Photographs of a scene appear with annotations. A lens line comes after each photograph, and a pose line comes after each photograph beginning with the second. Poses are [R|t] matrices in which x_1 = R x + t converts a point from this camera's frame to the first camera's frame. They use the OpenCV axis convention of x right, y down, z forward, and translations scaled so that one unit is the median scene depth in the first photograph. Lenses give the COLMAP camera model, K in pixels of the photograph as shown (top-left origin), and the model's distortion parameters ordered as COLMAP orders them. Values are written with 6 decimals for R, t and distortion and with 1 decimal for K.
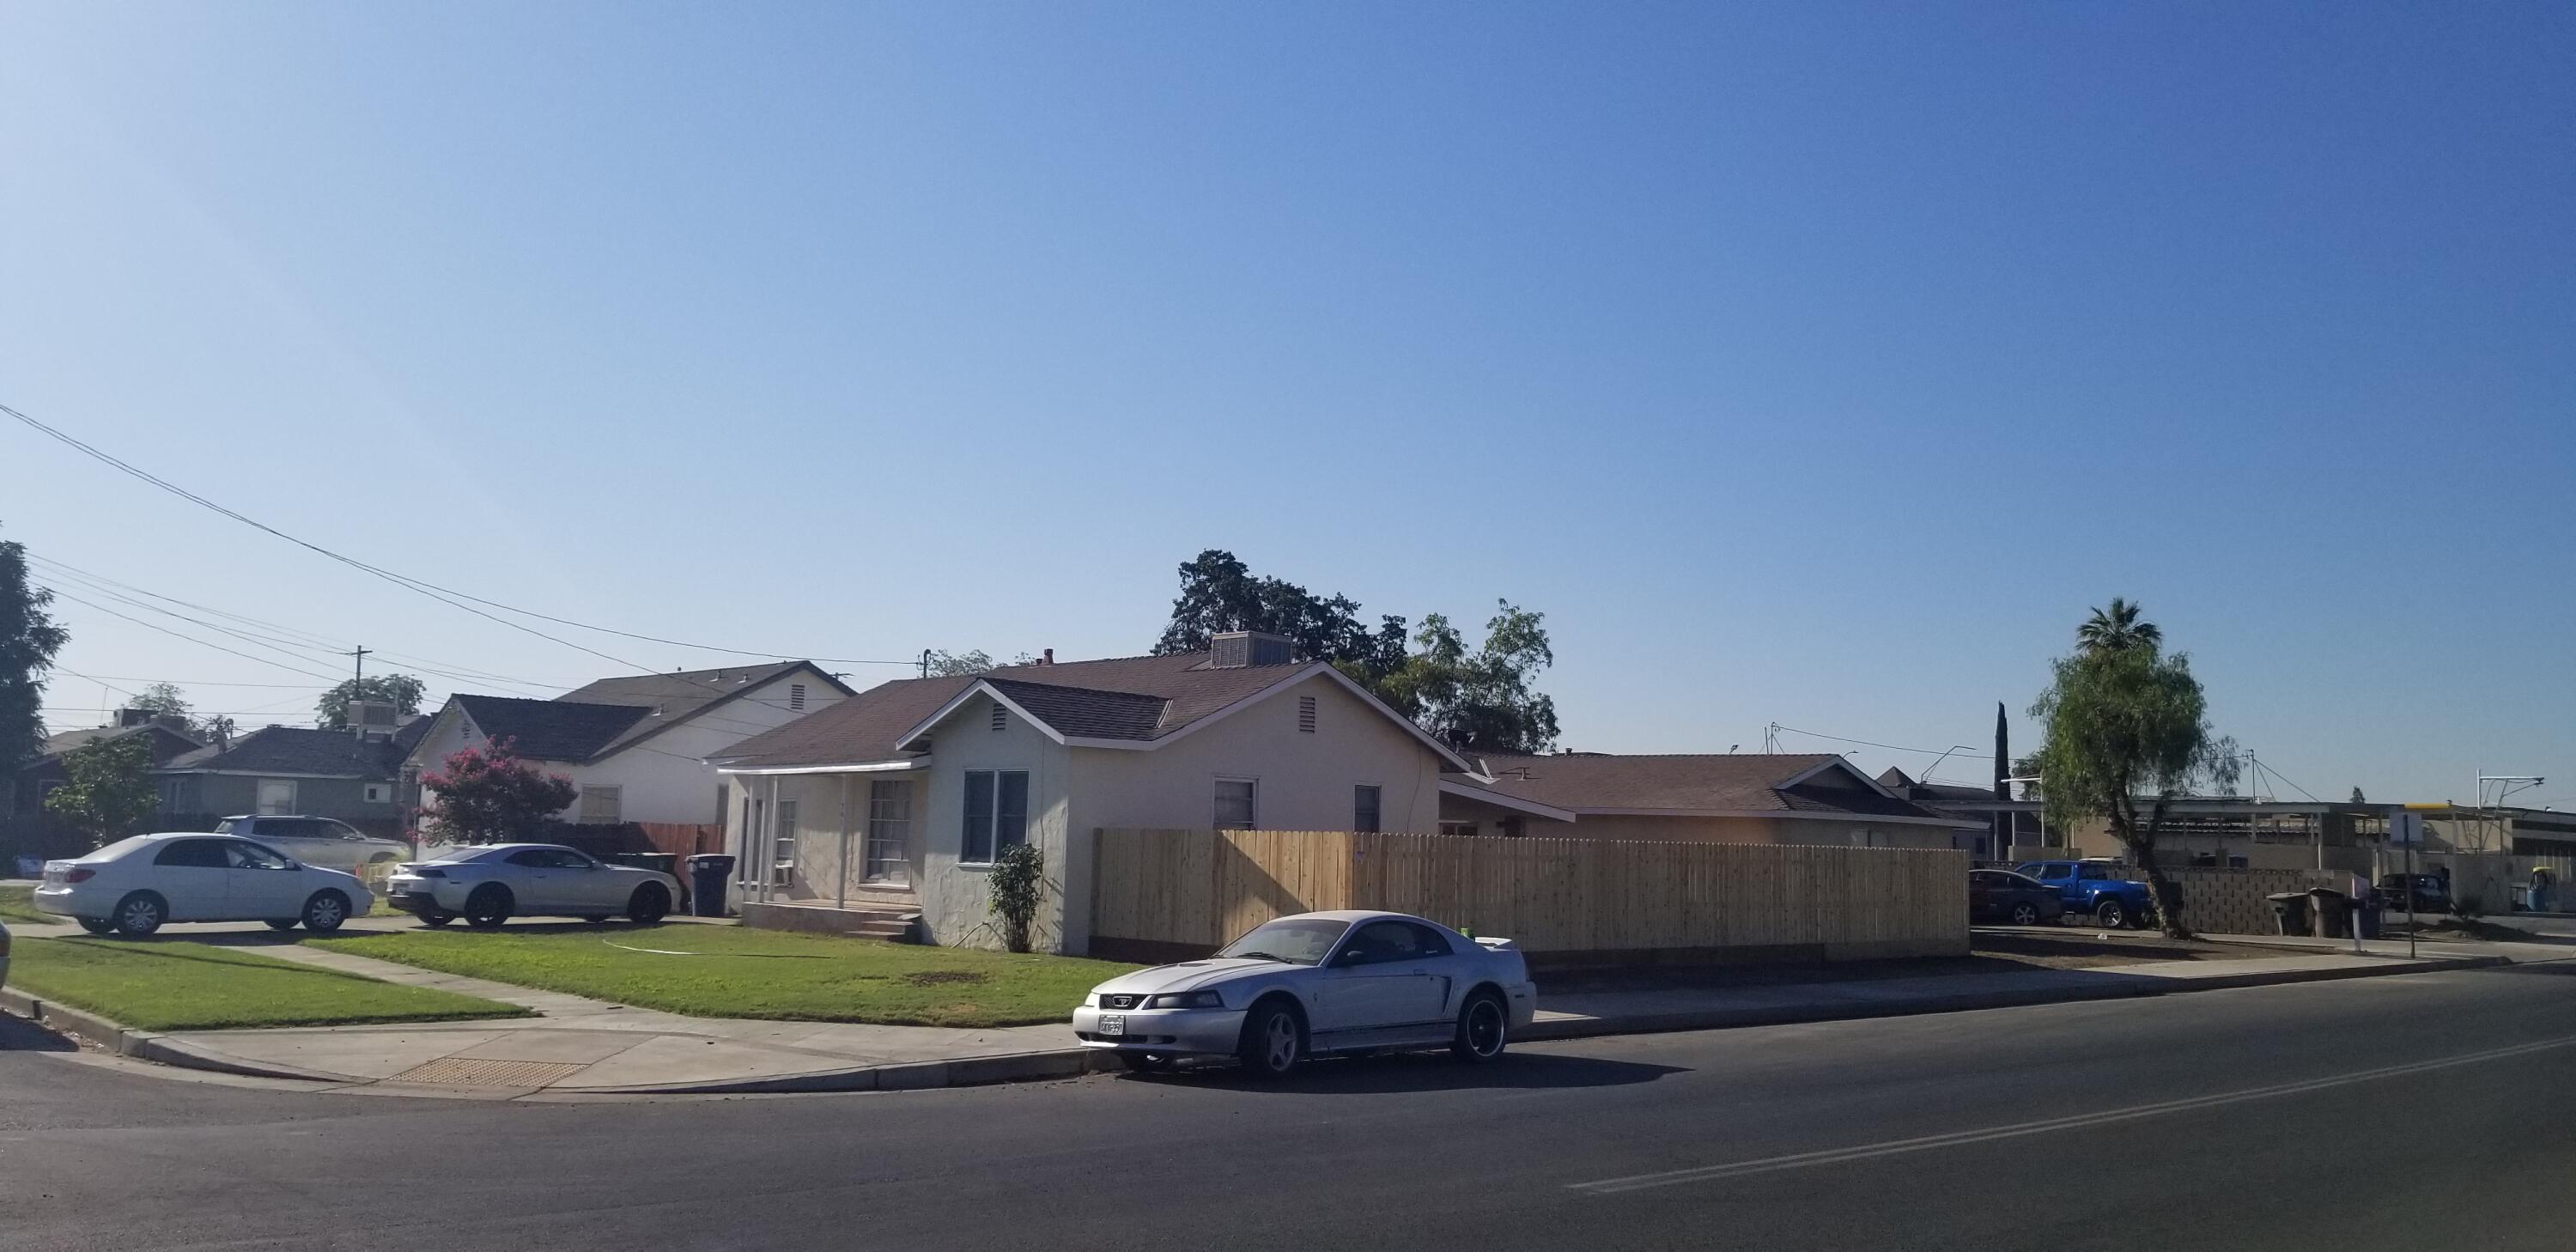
lens RADIAL K [[2003.9, 0, 1296.8], [0, 2003.9, 621.9], [0, 0, 1]] dist [0.094797, -0.174355]
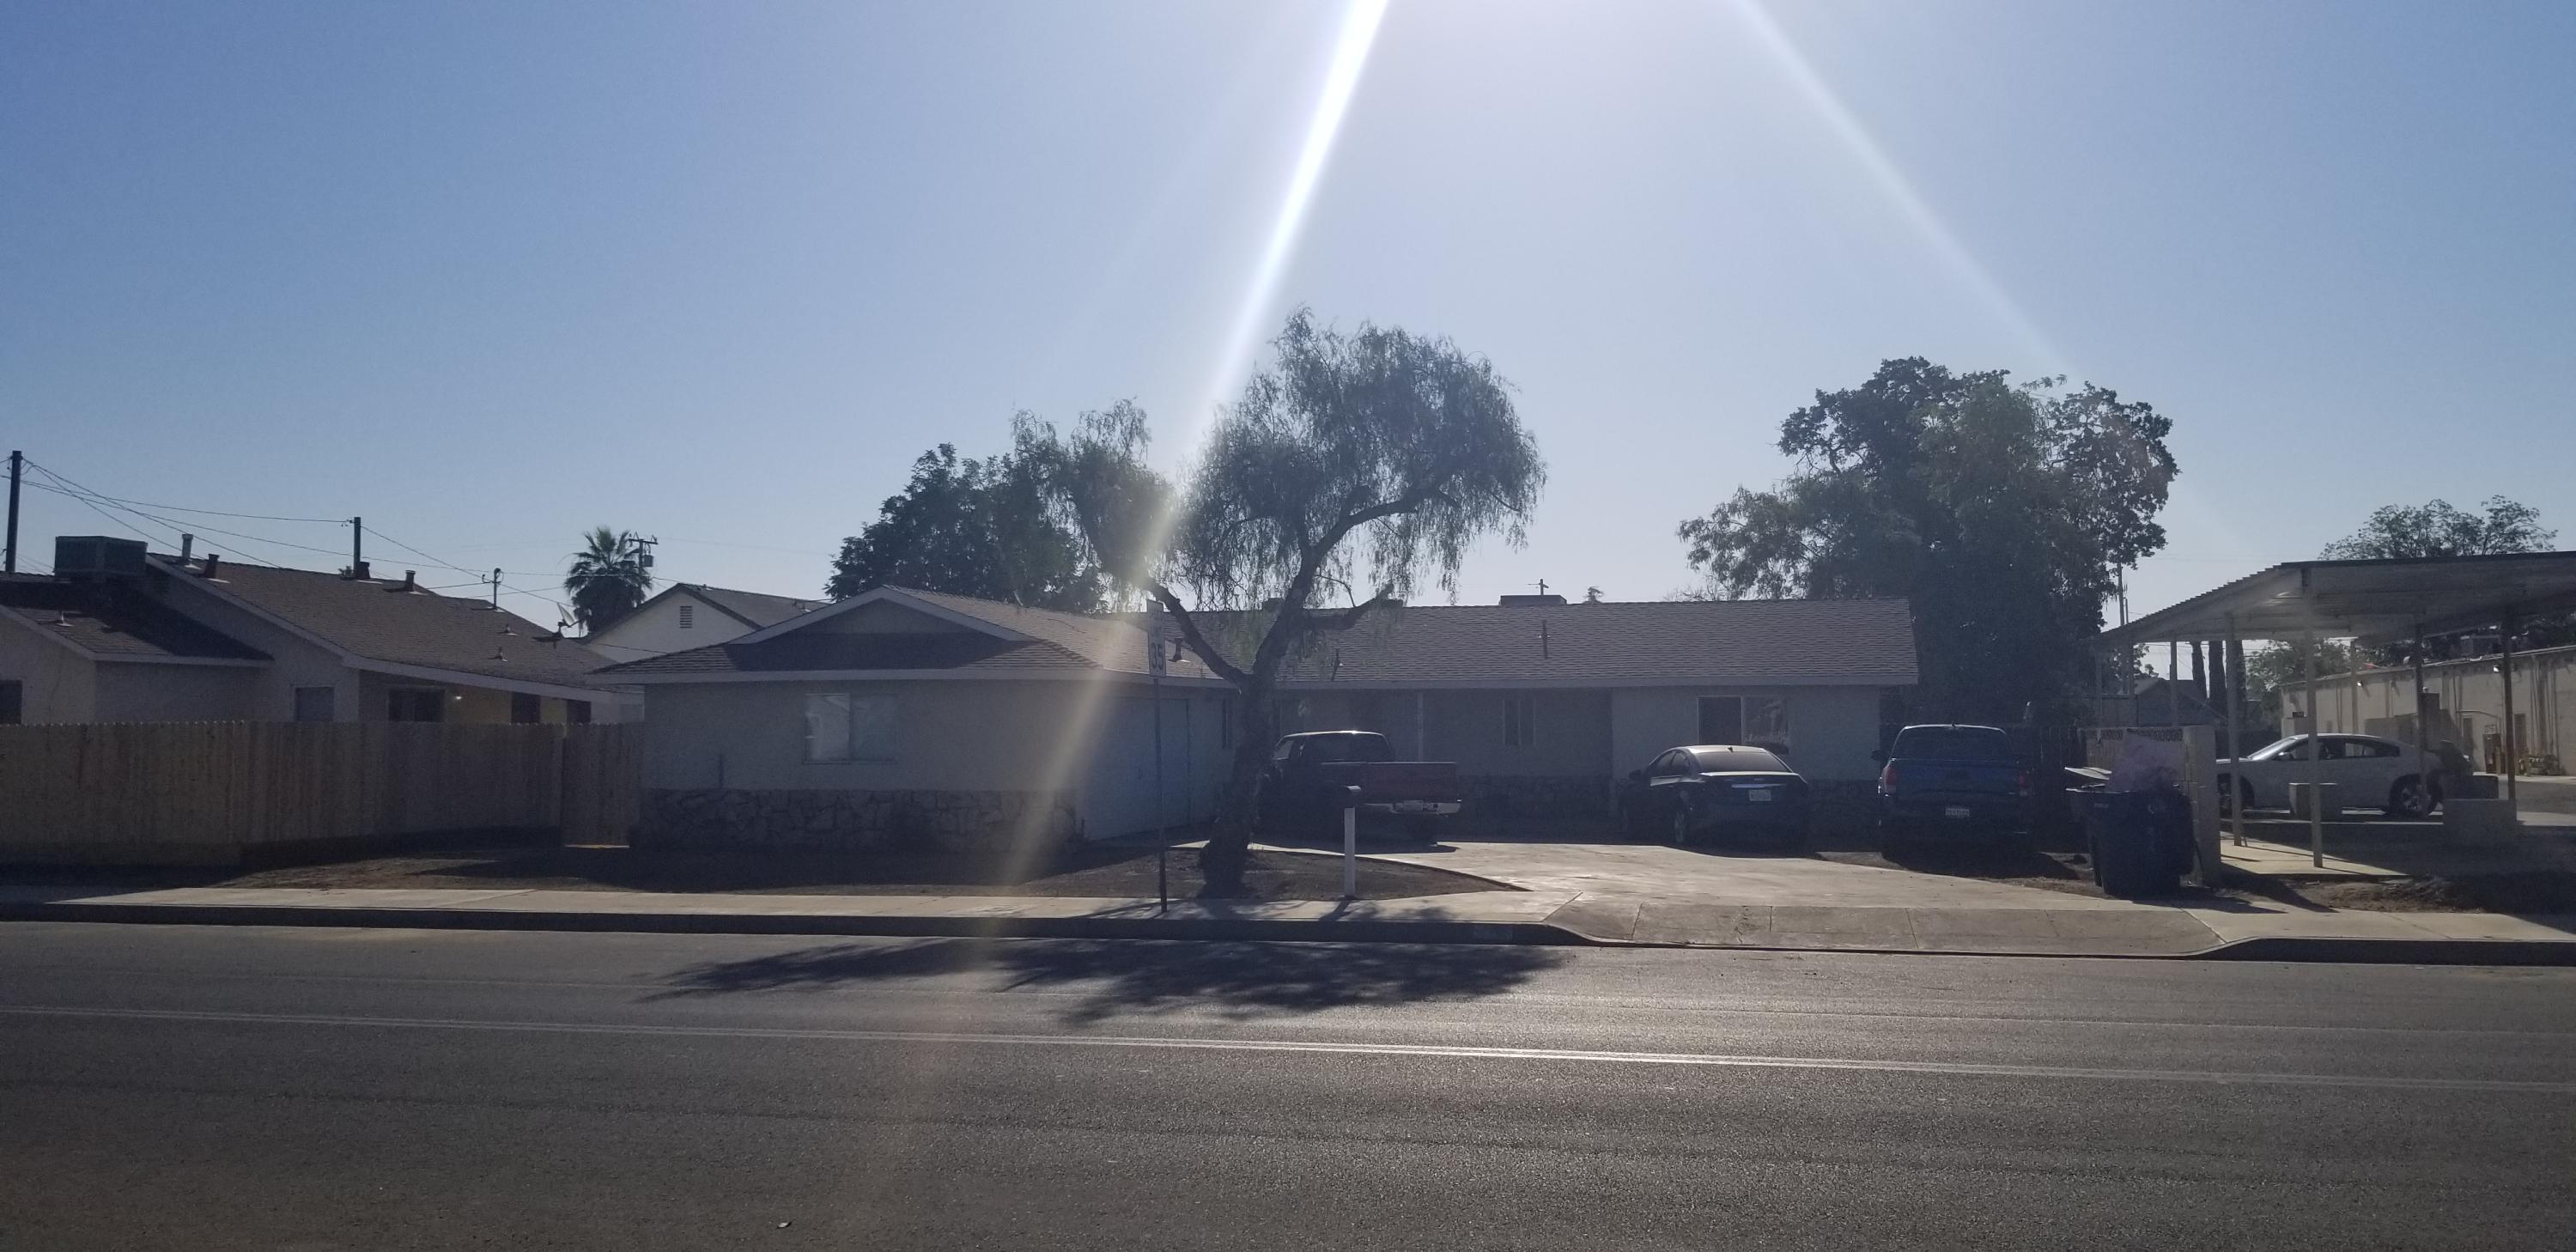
lens RADIAL K [[2003.9, 0, 1328.1], [0, 2003.9, 632.8], [0, 0, 1]] dist [0.094797, -0.174355]
pose [[0.541151, -0.072853, -0.837764, 0.931295], [0.108726, 0.993940, -0.016203, 0.110384], [0.833867, -0.082318, 0.545792, 0.760321]]
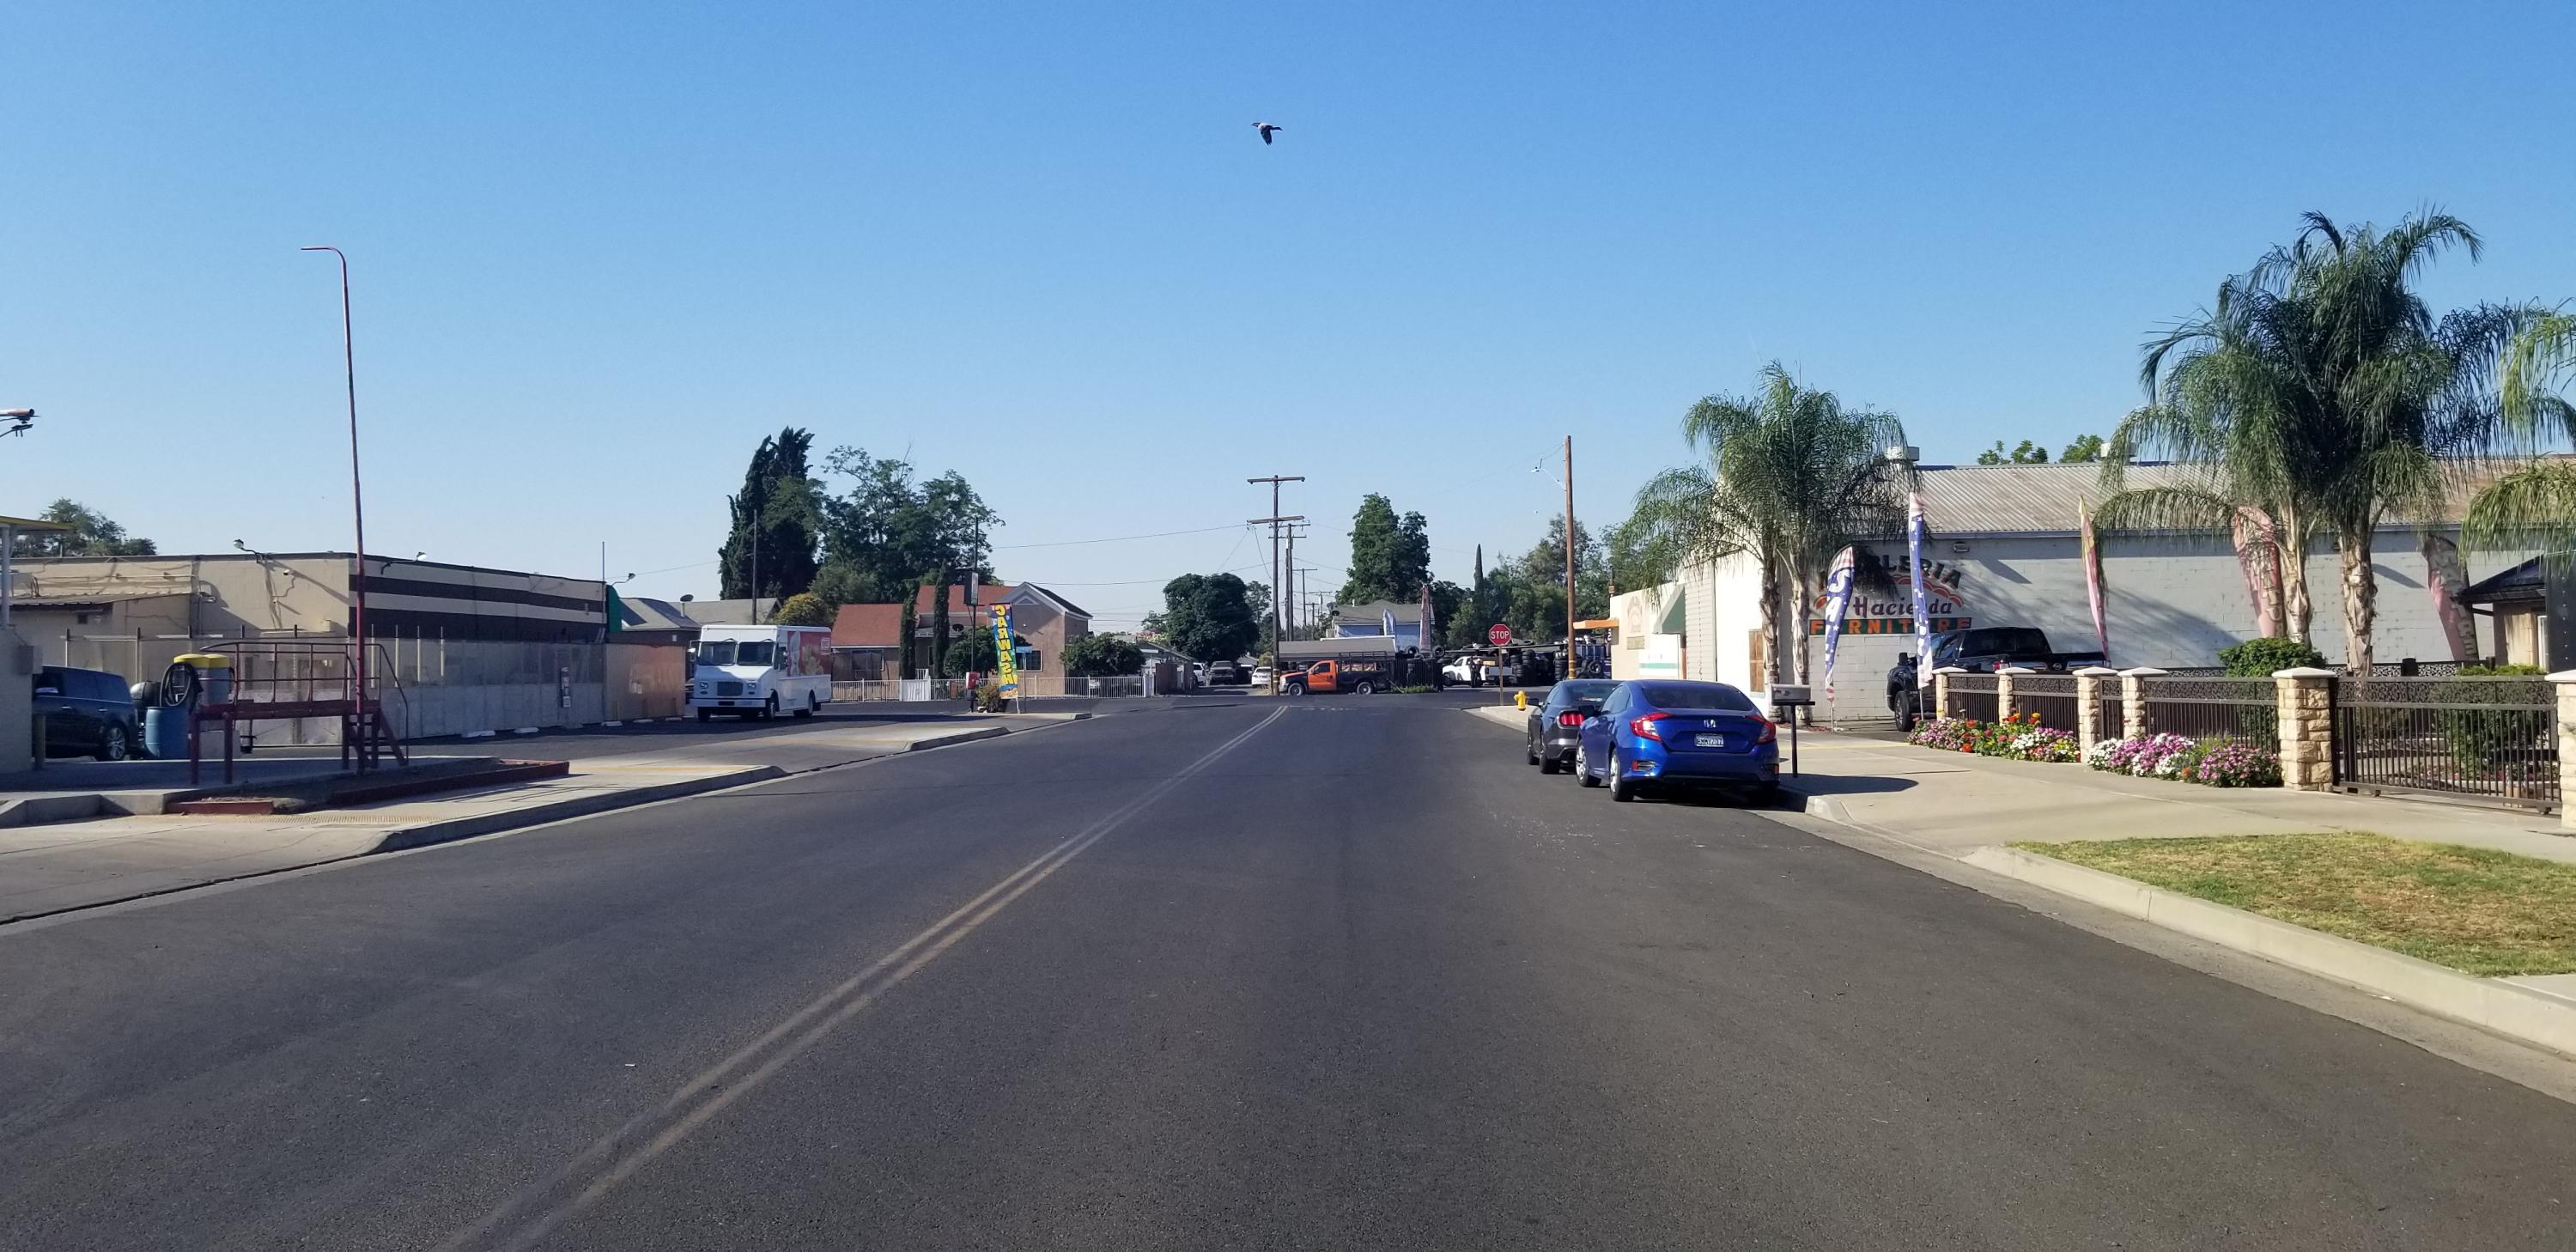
lens RADIAL K [[2003.9, 0, 1288.4], [0, 2003.9, 634.3], [0, 0, 1]] dist [0.094797, -0.174355]
pose [[0.706165, -0.026141, 0.707565, 0.841180], [-0.041836, 0.996032, 0.078553, 0.129204], [-0.706811, -0.085073, 0.702269, 0.936944]]
